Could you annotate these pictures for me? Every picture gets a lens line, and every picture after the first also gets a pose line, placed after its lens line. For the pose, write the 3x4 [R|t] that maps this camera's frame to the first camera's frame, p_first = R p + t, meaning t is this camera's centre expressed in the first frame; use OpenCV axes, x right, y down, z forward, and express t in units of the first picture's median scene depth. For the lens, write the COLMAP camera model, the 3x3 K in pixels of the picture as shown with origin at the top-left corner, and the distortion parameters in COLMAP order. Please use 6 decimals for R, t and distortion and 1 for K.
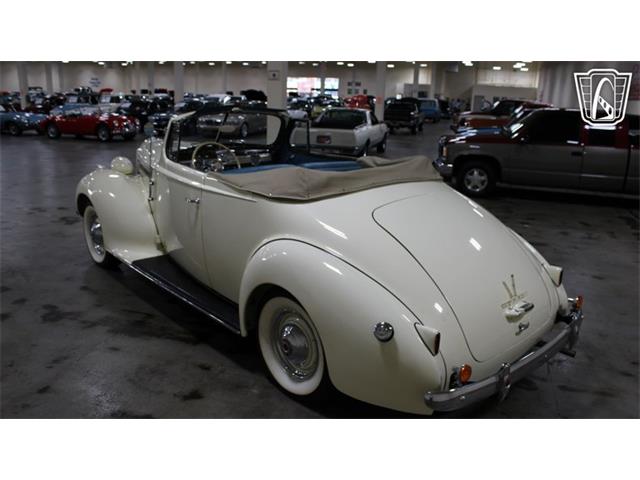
lens RADIAL K [[580.3, 0, 318.4], [0, 580.3, 247.3], [0, 0, 1]] dist [-0.102216, 0.003215]
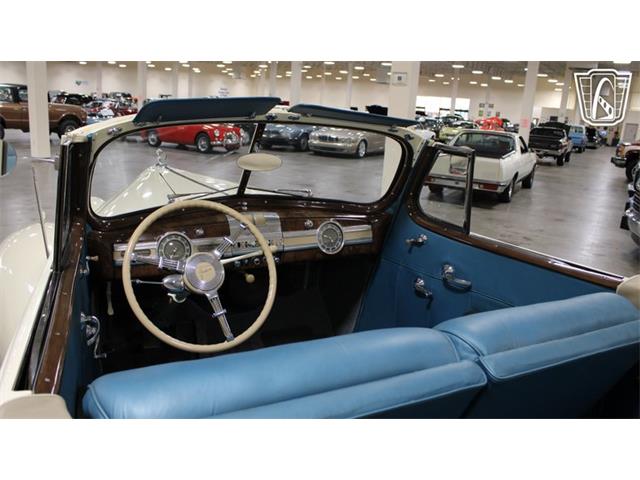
lens RADIAL K [[563.7, 0, 320.0], [0, 563.7, 240.0], [0, 0, 1]] dist [-0.105653, 0.012923]
pose [[0.976467, 0.083827, -0.198711, -0.007463], [-0.091075, 0.995461, -0.027602, -0.027791], [0.195495, 0.045050, 0.979669, 0.121713]]
